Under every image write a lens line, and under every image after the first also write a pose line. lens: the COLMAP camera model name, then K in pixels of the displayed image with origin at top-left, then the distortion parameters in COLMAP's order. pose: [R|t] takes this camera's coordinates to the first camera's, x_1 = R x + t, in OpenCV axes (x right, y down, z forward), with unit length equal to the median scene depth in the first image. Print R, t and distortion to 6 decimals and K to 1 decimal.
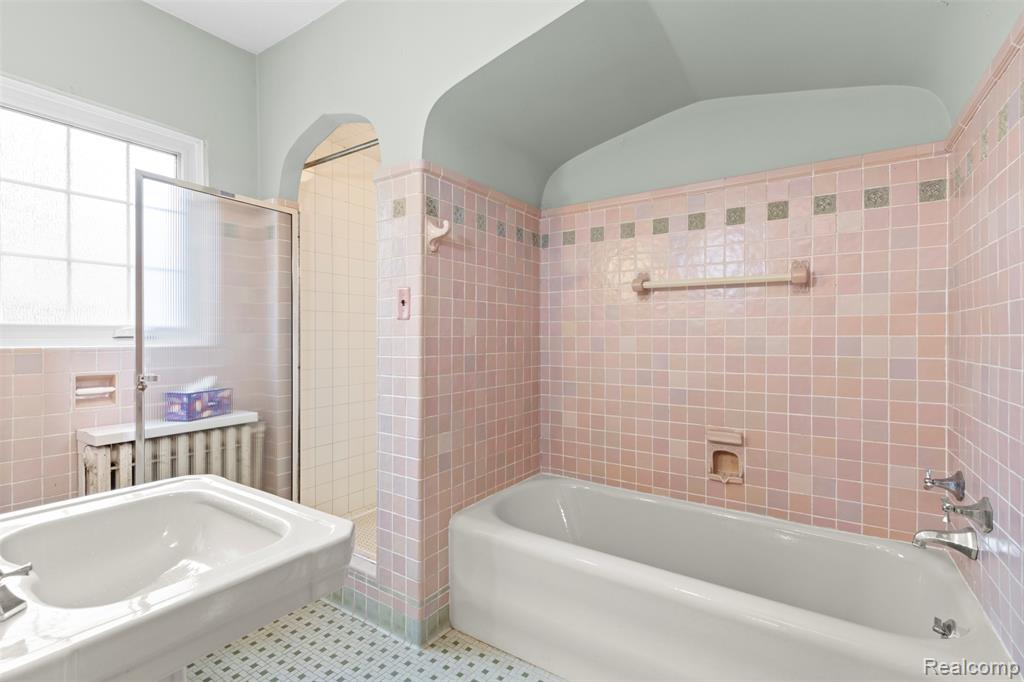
lens RADIAL K [[466.5, 0, 512.0], [0, 466.5, 341.0], [0, 0, 1]] dist [-0.000991, -0.000702]
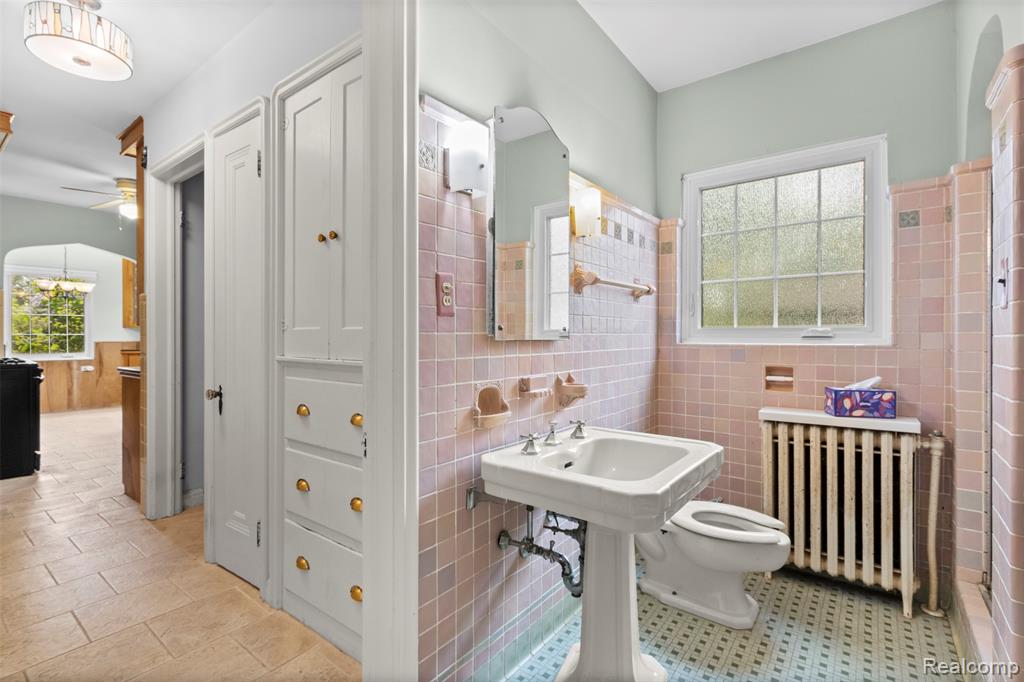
lens RADIAL K [[472.1, 0, 512.0], [0, 472.1, 341.0], [0, 0, 1]] dist [0.003588, 0.000352]
pose [[-0.068091, 0.007231, -0.997653, 0.415802], [-0.005031, 0.999959, 0.007591, -0.002773], [0.997666, 0.005536, -0.068052, 0.330064]]
